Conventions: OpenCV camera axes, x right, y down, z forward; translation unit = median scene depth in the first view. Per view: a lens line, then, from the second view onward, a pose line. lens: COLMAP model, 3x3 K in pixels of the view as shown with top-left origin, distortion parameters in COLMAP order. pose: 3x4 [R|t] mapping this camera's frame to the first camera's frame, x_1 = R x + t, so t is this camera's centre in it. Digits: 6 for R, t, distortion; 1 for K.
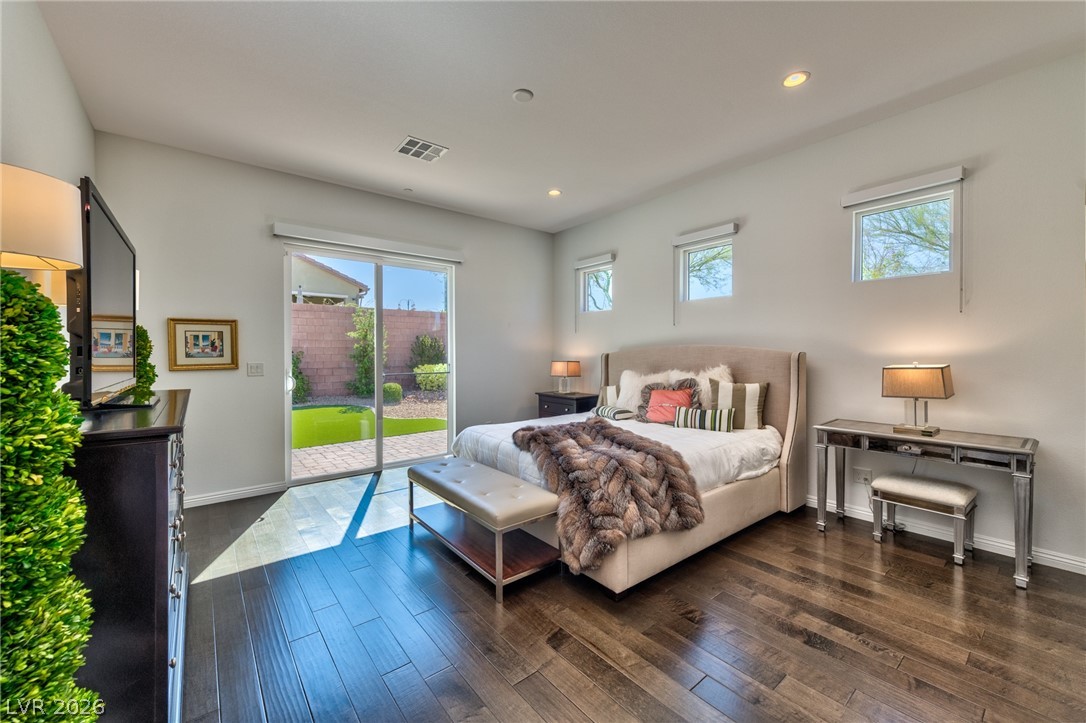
lens RADIAL K [[429.3, 0, 544.3], [0, 429.3, 354.2], [0, 0, 1]] dist [-0.000576, -0.000049]
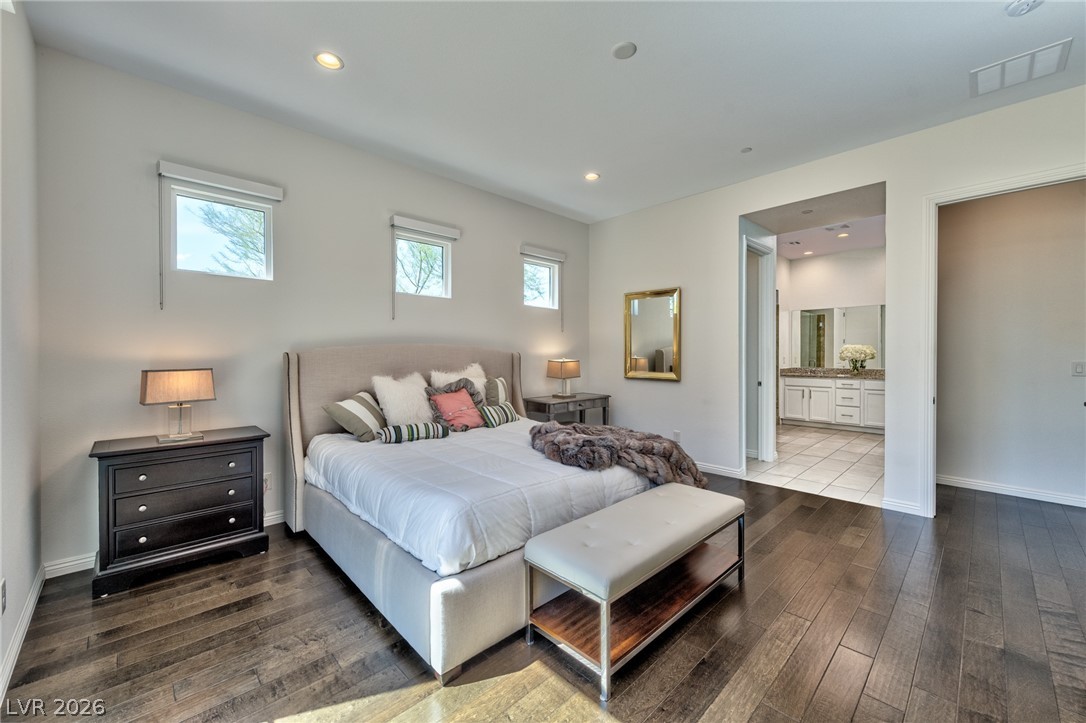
lens RADIAL K [[429.3, 0, 544.3], [0, 429.3, 354.2], [0, 0, 1]] dist [-0.000576, -0.000049]
pose [[-0.083570, -0.002909, 0.996498, -0.709287], [0.005252, 0.999981, 0.003359, -0.002252], [-0.996488, 0.005515, -0.083553, 0.973106]]
